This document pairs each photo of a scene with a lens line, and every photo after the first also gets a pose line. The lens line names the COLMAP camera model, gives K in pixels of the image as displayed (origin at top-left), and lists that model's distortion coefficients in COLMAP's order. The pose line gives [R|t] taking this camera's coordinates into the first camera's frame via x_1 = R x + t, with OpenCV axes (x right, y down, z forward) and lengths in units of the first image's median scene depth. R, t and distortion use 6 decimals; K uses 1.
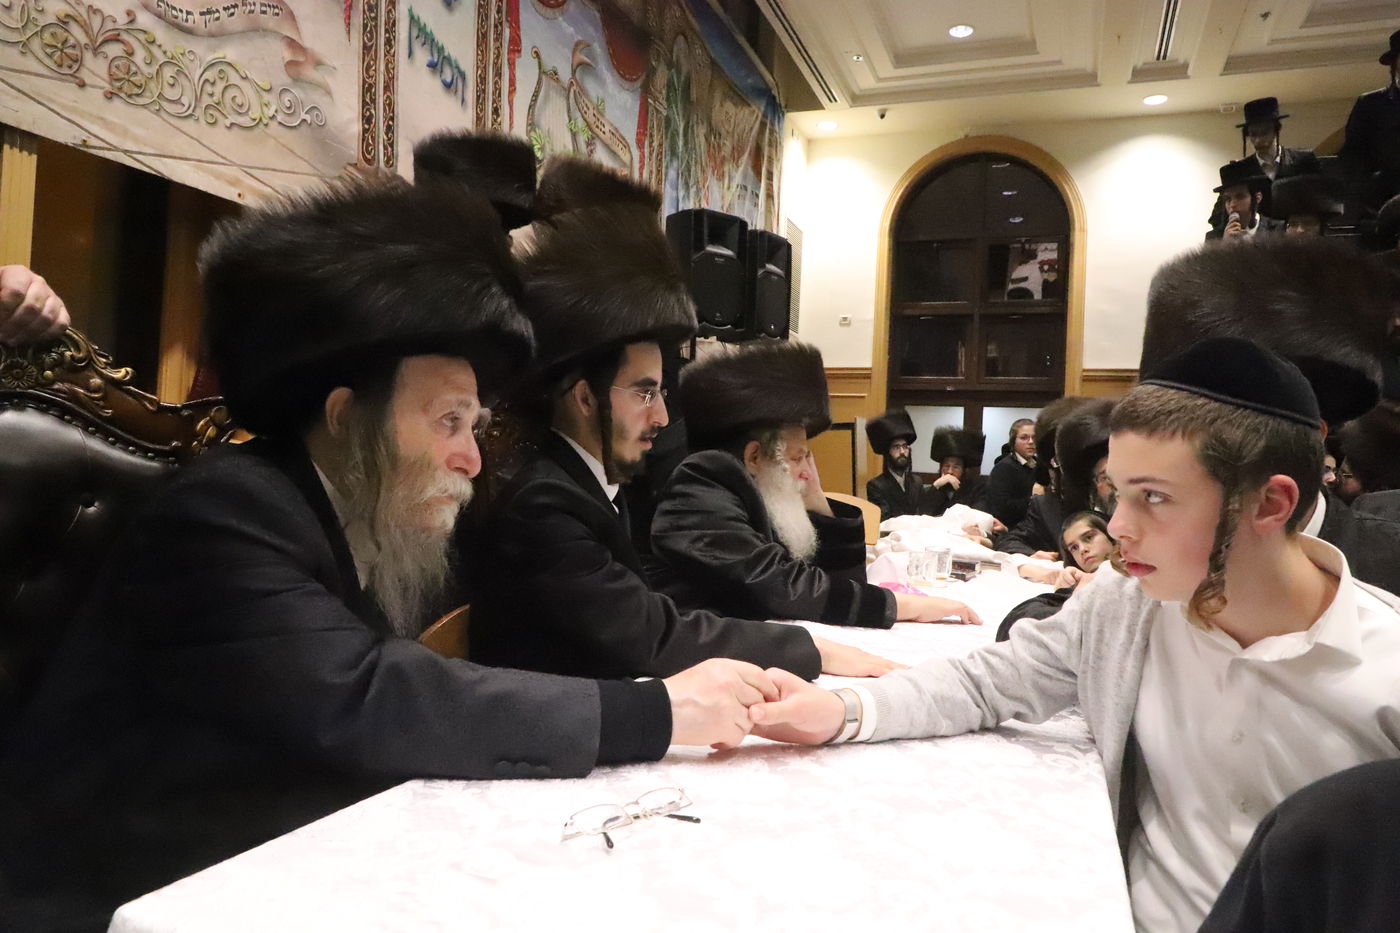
lens RADIAL K [[988.9, 0, 700.0], [0, 988.9, 466.5], [0, 0, 1]] dist [-0.072338, 0.036953]
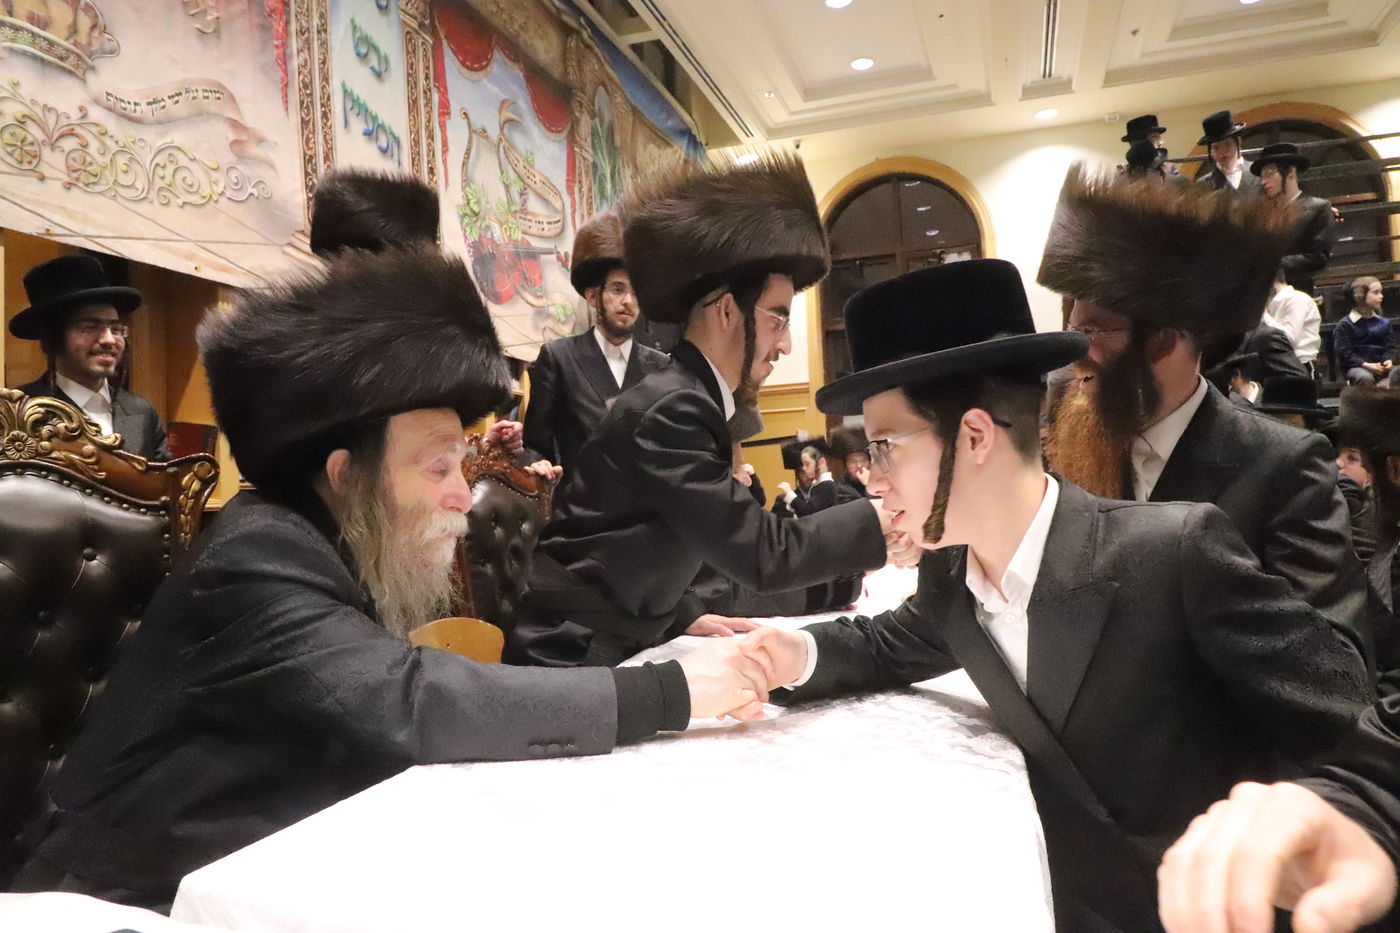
lens RADIAL K [[959.9, 0, 703.0], [0, 959.9, 458.4], [0, 0, 1]] dist [-0.081882, 0.040150]
pose [[0.995018, -0.085866, 0.050658, 0.006324], [0.087530, 0.995660, -0.031608, 0.006060], [-0.047724, 0.035884, 0.998216, -0.031546]]
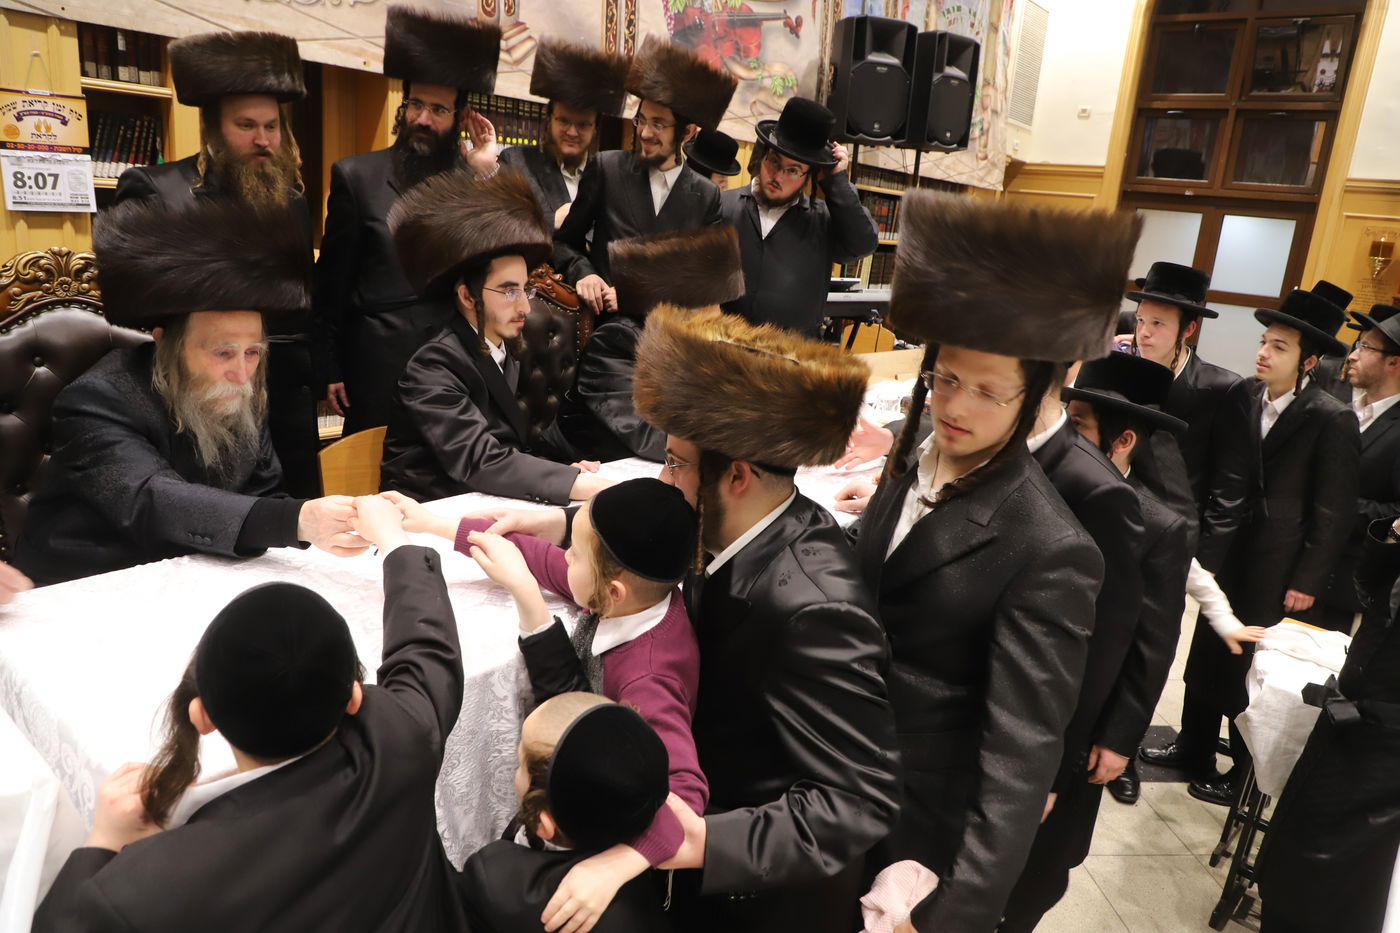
lens RADIAL K [[960.3, 0, 701.2], [0, 960.3, 495.7], [0, 0, 1]] dist [-0.075060, 0.034272]
pose [[0.945588, 0.124003, -0.300809, 0.255026], [-0.037770, 0.960110, 0.277059, -0.069416], [0.323166, -0.250622, 0.912553, -0.065879]]
